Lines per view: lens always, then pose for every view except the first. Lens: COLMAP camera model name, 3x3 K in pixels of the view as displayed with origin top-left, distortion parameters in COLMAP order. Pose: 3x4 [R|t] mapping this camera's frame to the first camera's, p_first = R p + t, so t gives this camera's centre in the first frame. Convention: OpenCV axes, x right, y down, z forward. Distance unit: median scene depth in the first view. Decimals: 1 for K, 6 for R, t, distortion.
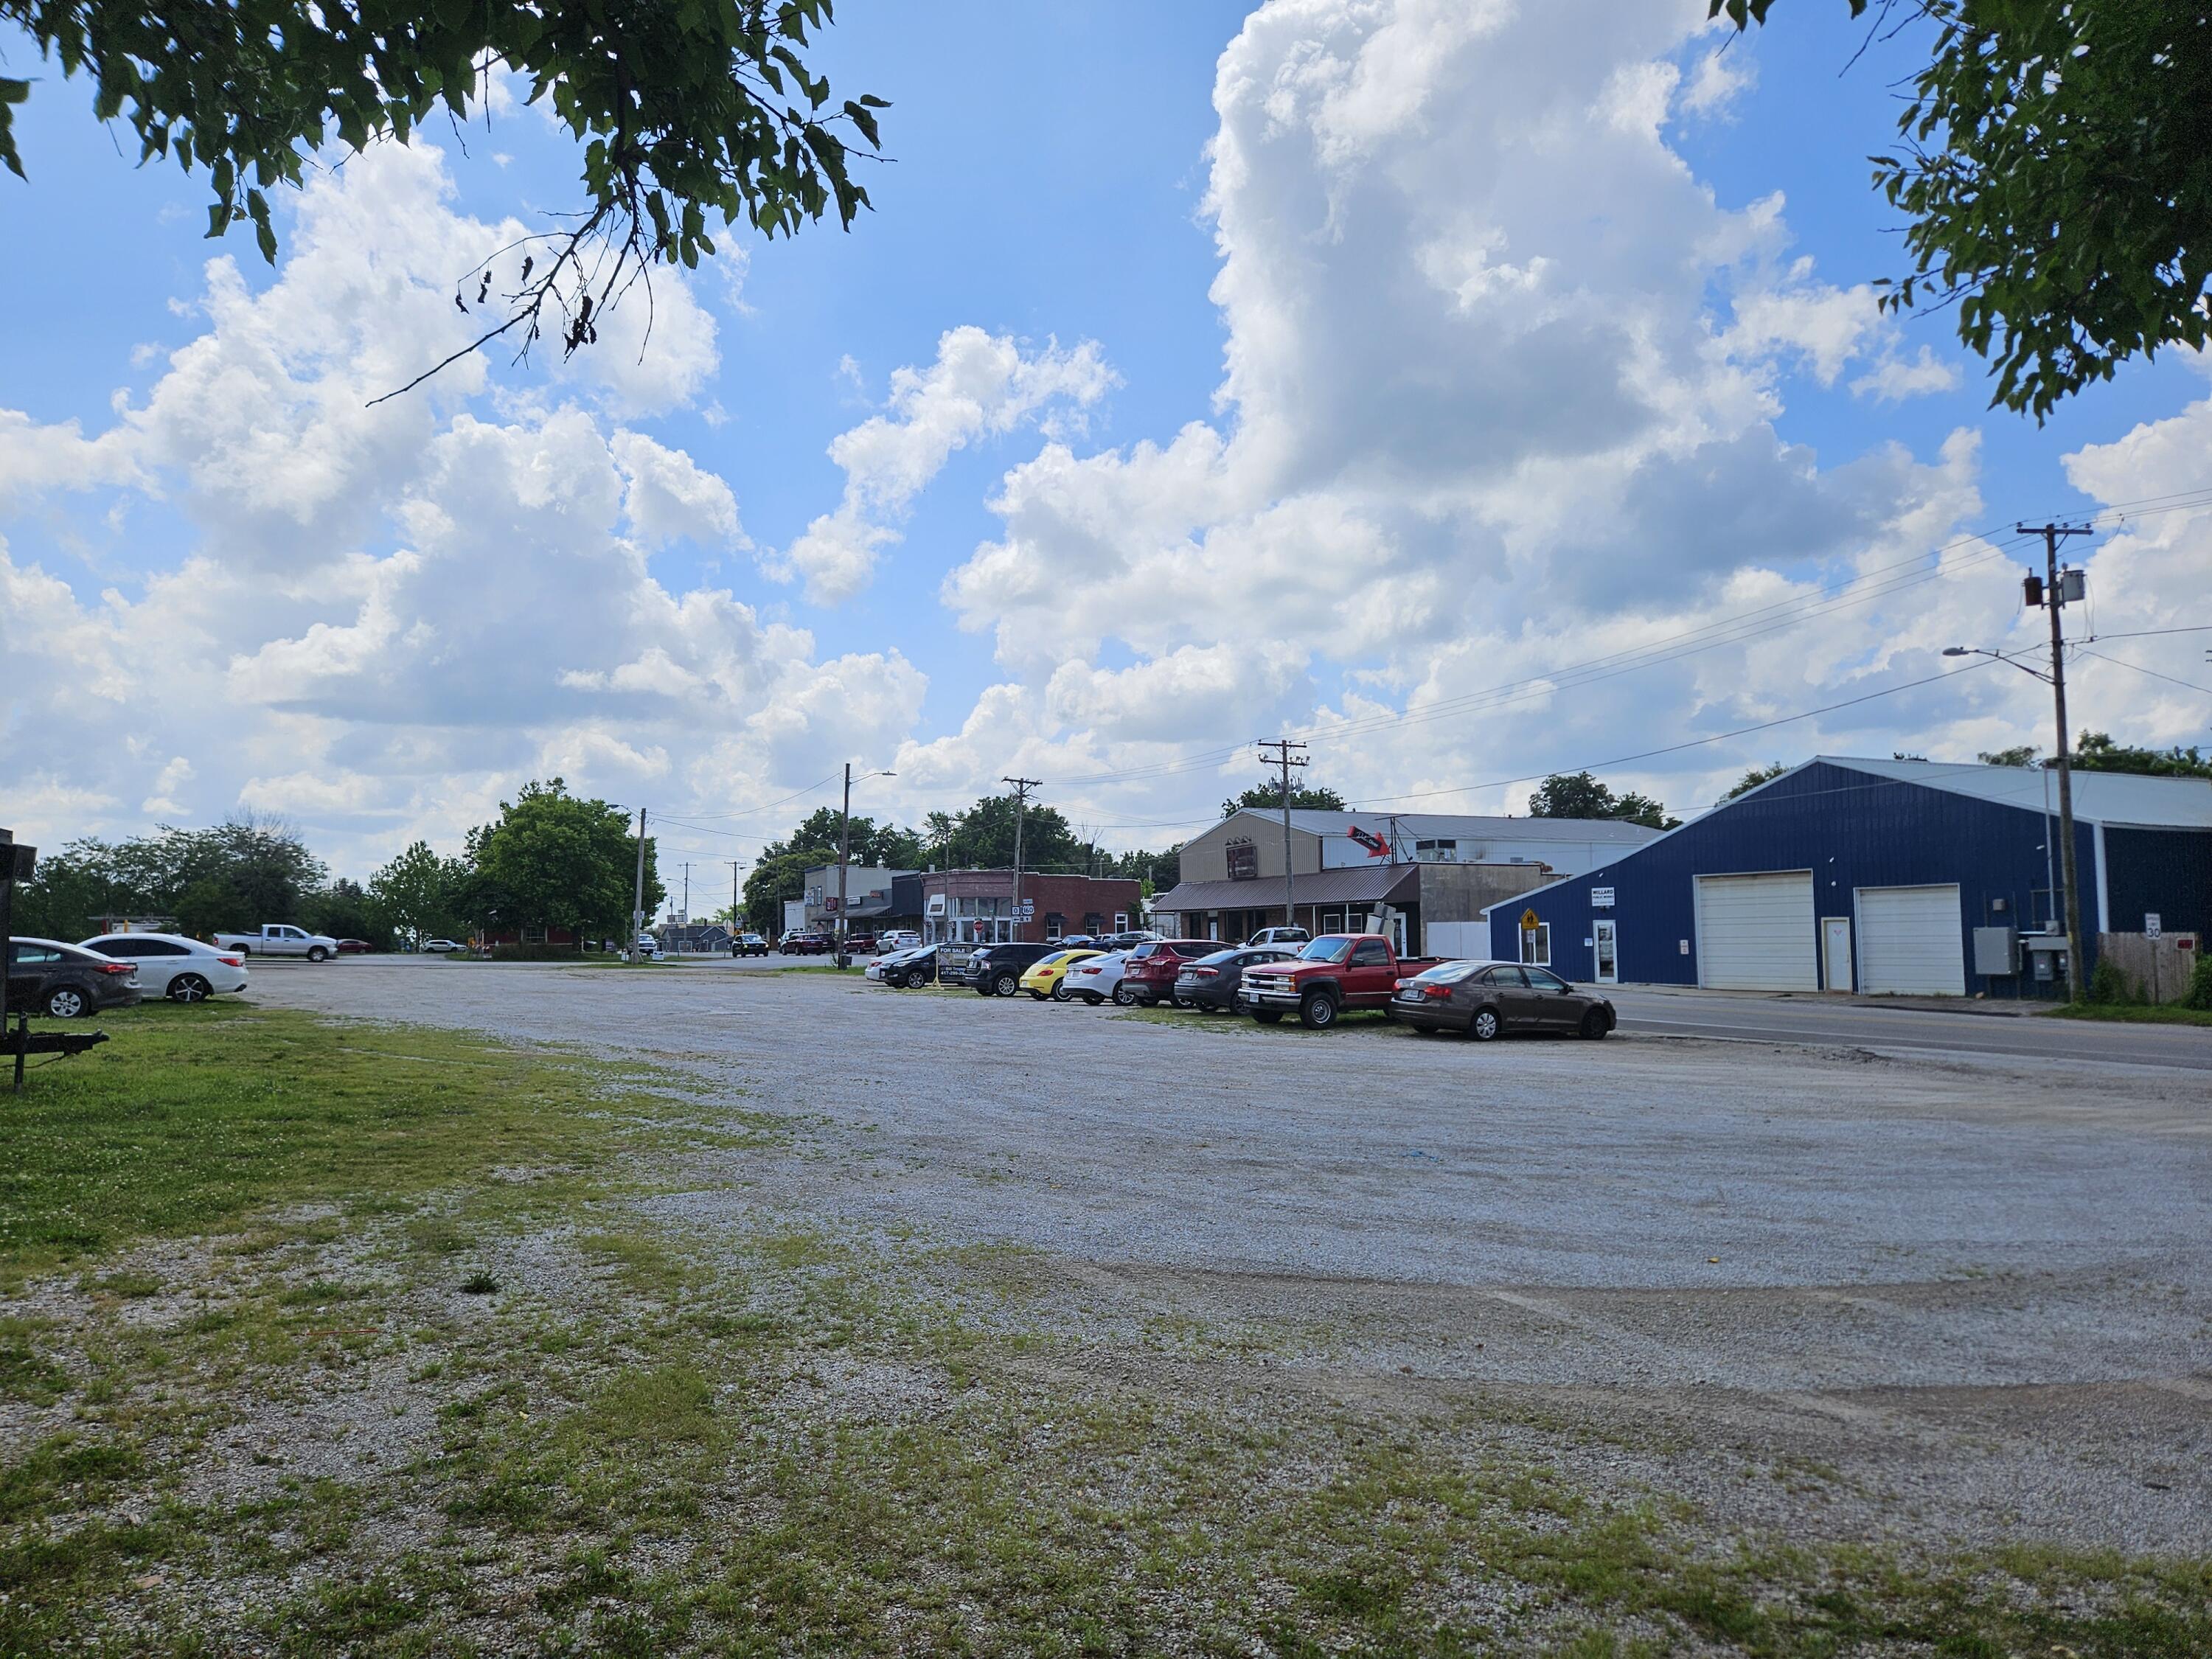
lens RADIAL K [[1500.7, 0, 1037.5], [0, 1500.7, 830.8], [0, 0, 1]] dist [0.079117, -0.000983]
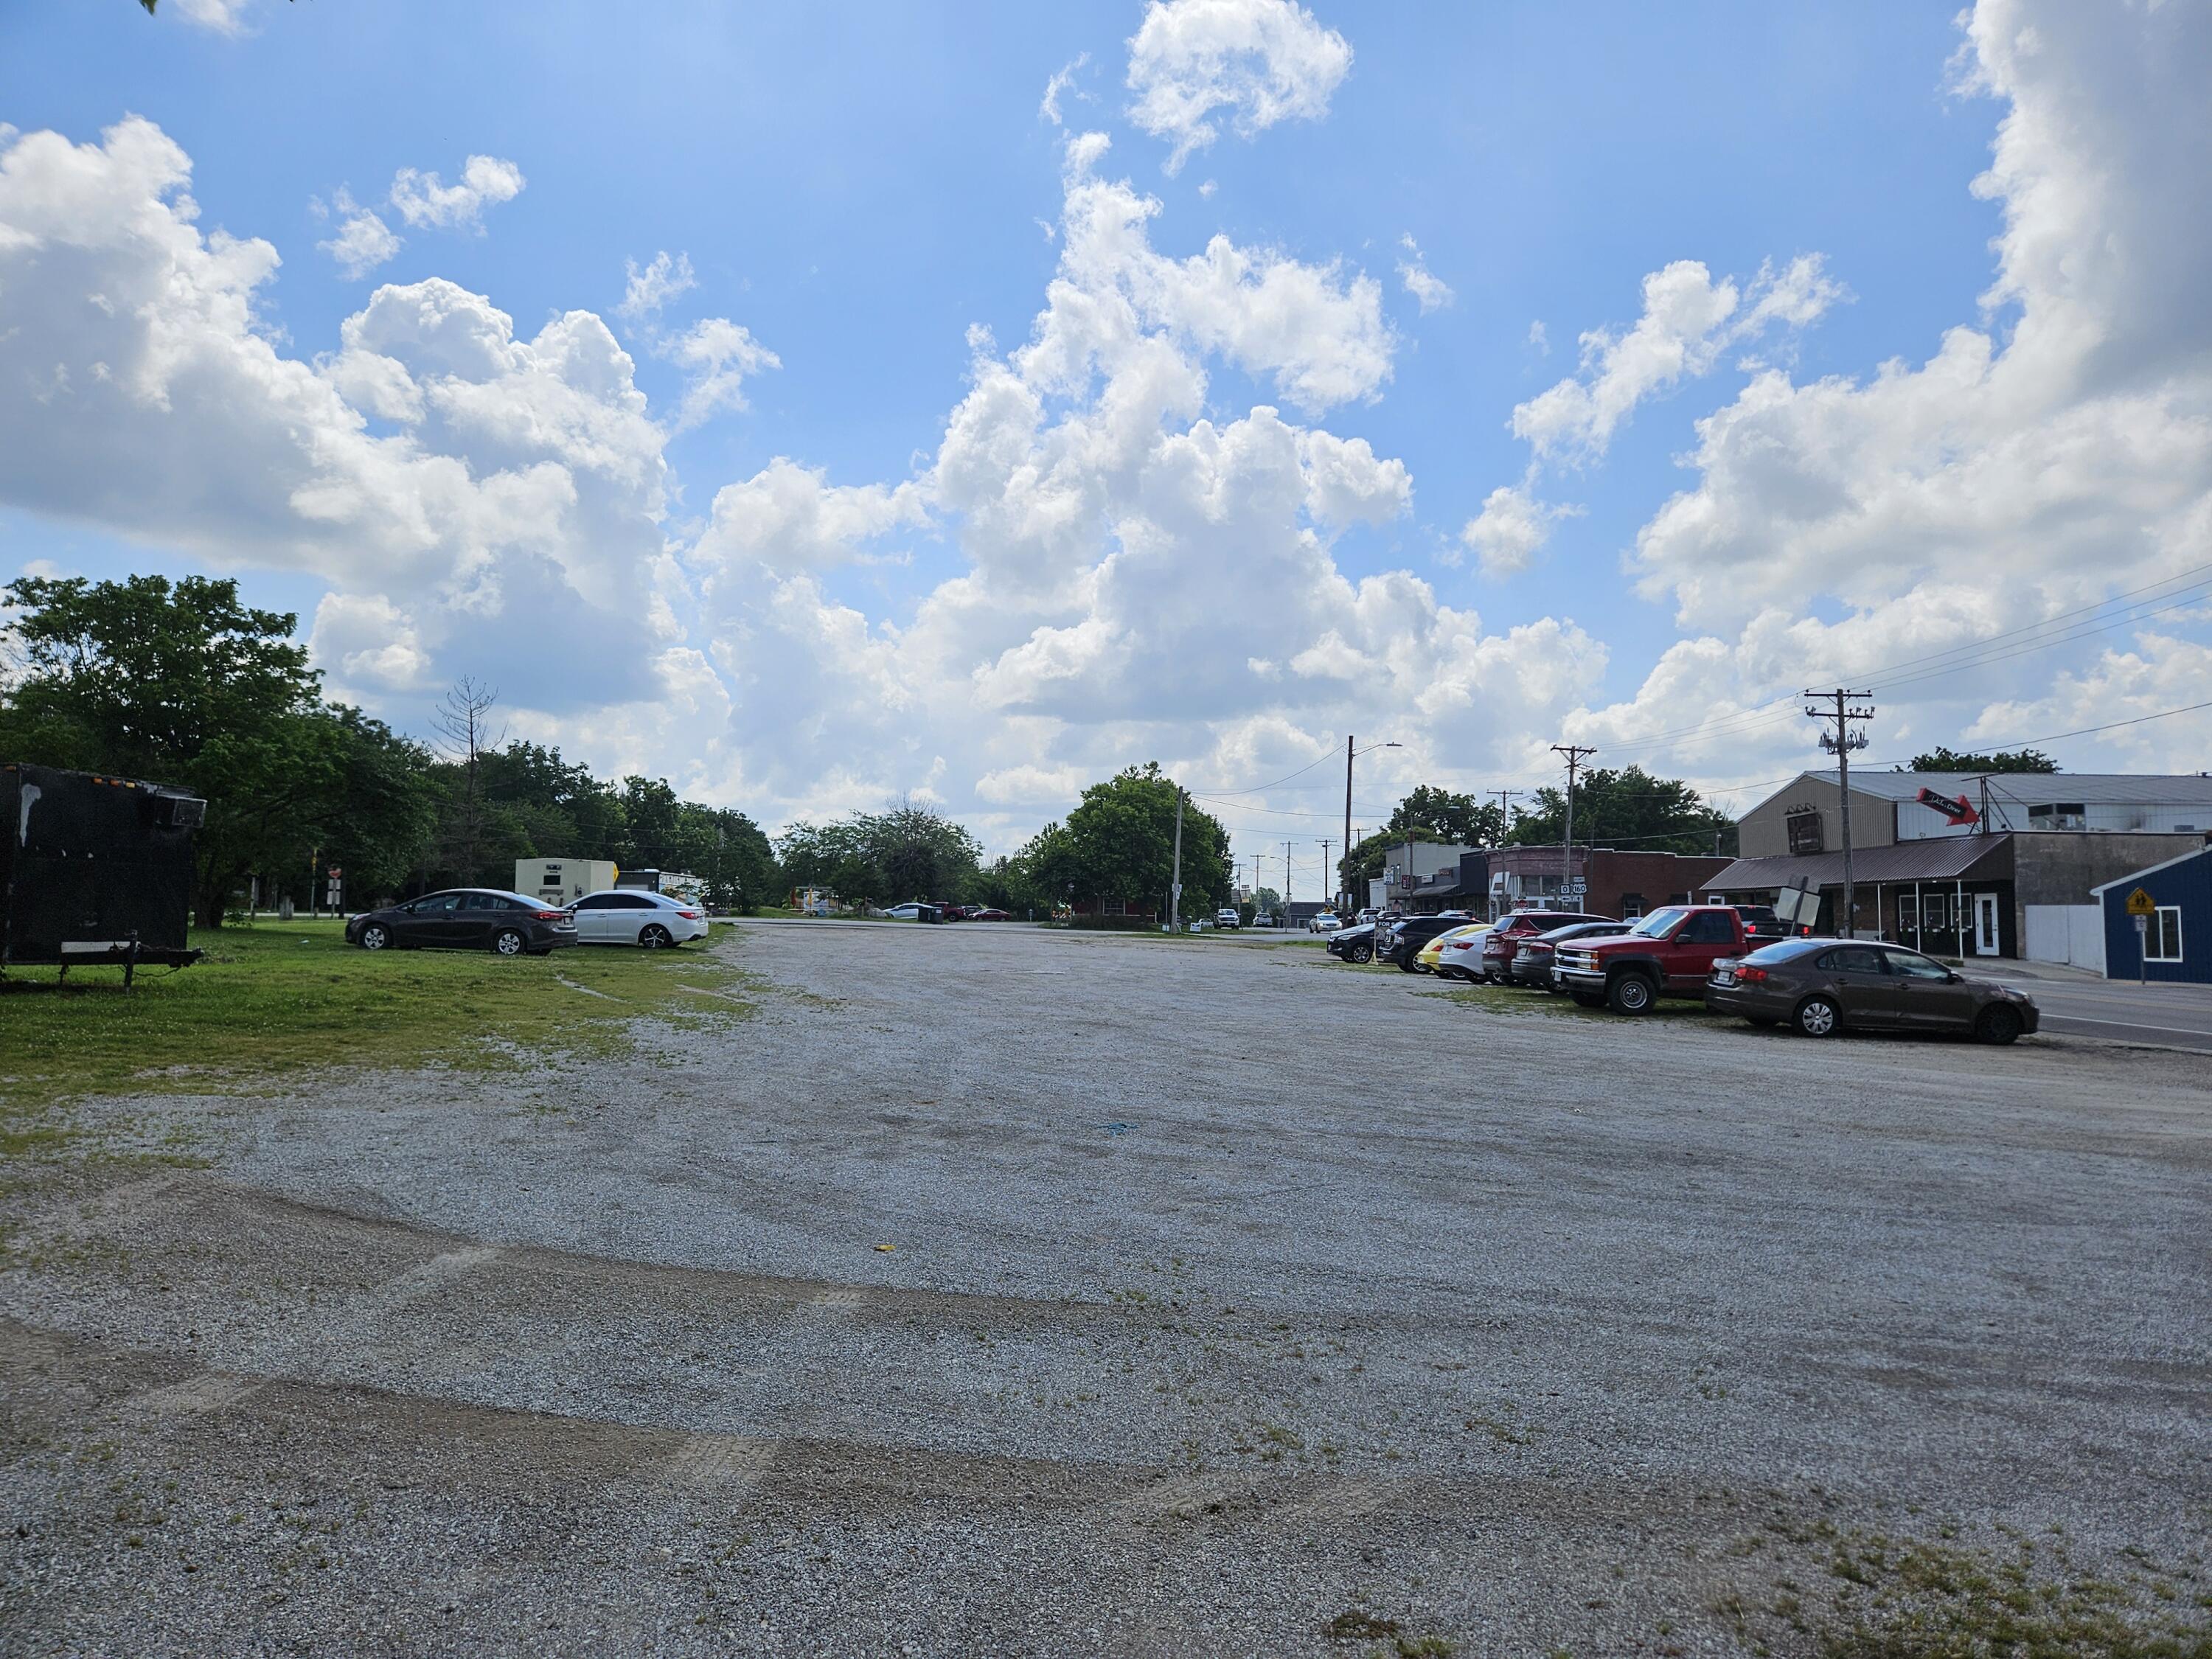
lens RADIAL K [[1487.6, 0, 1106.0], [0, 1487.6, 829.5], [0, 0, 1]] dist [0.113499, -0.063758]
pose [[0.914471, -0.006062, -0.404605, 0.066269], [0.010059, 0.999919, 0.007753, 0.004067], [0.404526, -0.011160, 0.914459, 0.023470]]
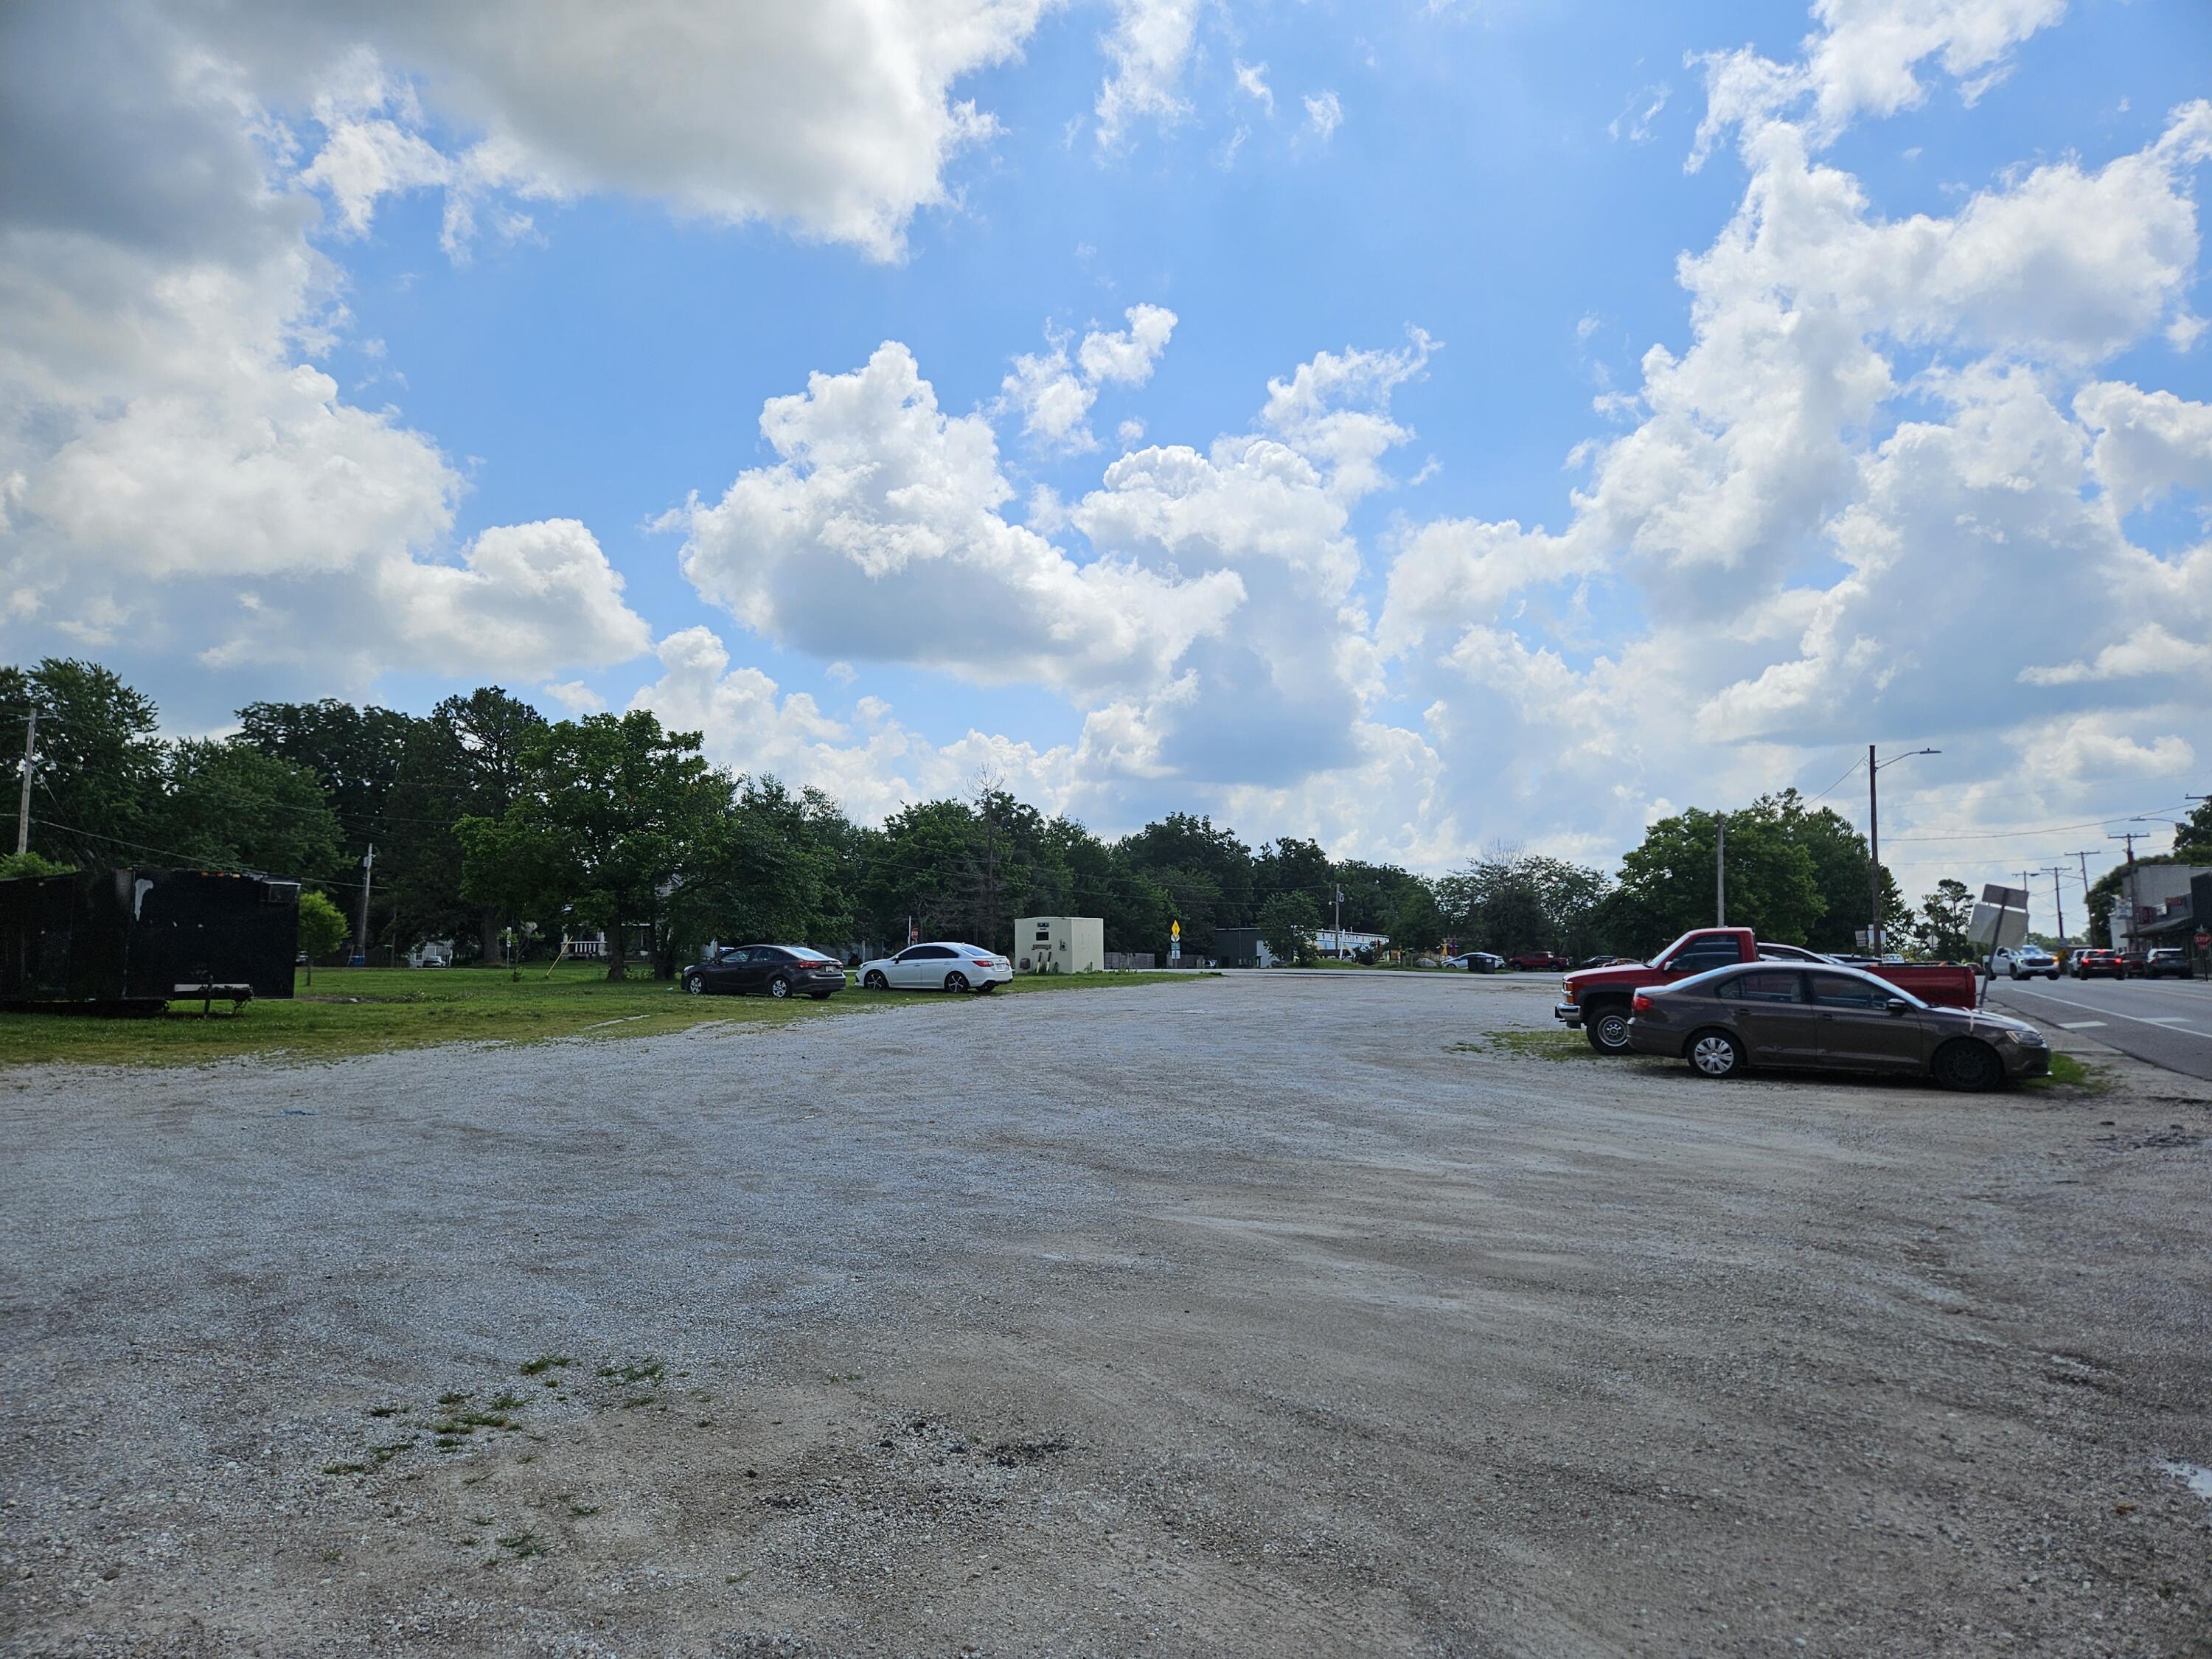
lens RADIAL K [[1470.0, 0, 1098.7], [0, 1470.0, 816.0], [0, 0, 1]] dist [0.068435, -0.058983]
pose [[0.633809, -0.075020, -0.769843, 0.156680], [0.053900, 0.997150, -0.052795, 0.009066], [0.771609, -0.008033, 0.636046, 0.080157]]
